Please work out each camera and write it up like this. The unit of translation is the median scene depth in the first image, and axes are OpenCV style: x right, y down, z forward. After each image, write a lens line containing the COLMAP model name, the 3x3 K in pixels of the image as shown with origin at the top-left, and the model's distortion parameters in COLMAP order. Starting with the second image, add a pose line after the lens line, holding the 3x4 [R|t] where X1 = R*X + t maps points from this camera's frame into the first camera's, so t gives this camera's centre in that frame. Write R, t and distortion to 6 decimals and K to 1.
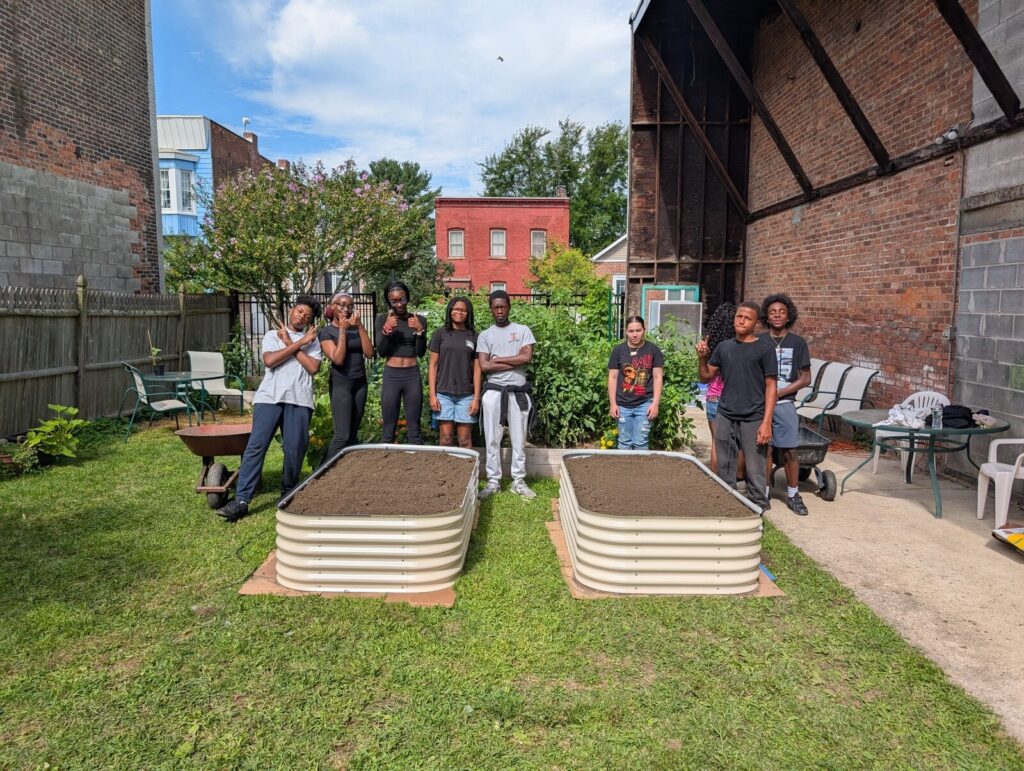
lens RADIAL K [[743.6, 0, 509.4], [0, 743.6, 383.9], [0, 0, 1]] dist [-0.000259, 0.002271]
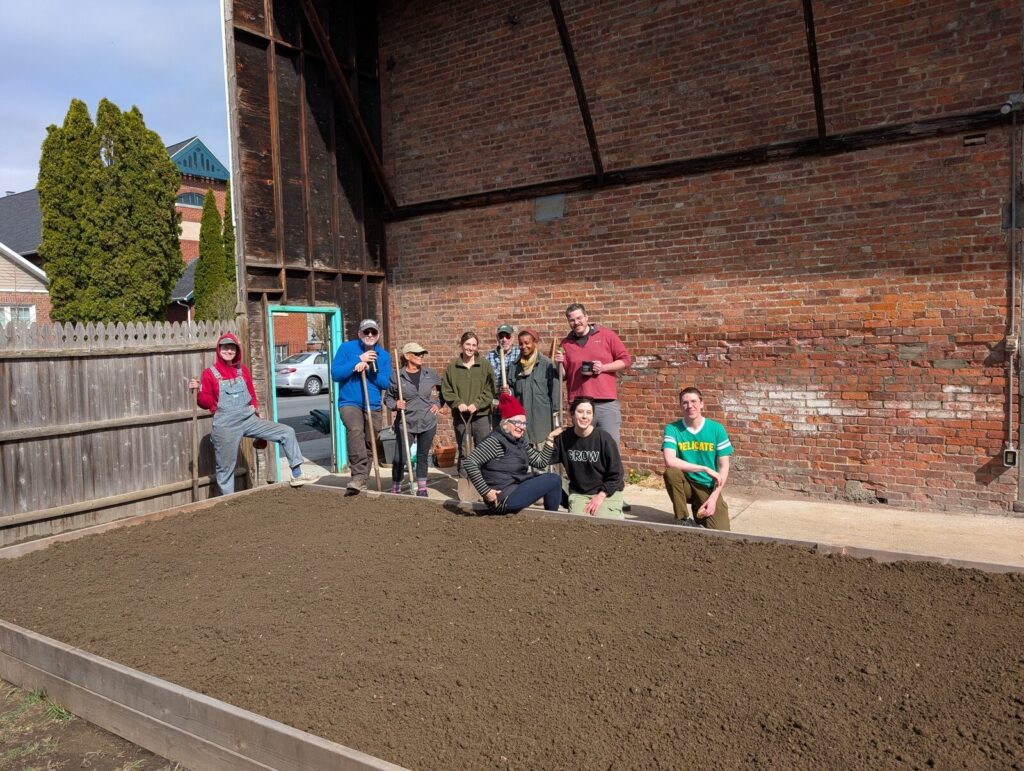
lens RADIAL K [[743.6, 0, 512.1], [0, 743.6, 387.9], [0, 0, 1]] dist [-0.000259, 0.002271]
pose [[0.551435, -0.068800, 0.831376, -0.222384], [0.118283, 0.992973, 0.003718, -0.047670], [-0.825789, 0.096287, 0.555698, 0.540339]]
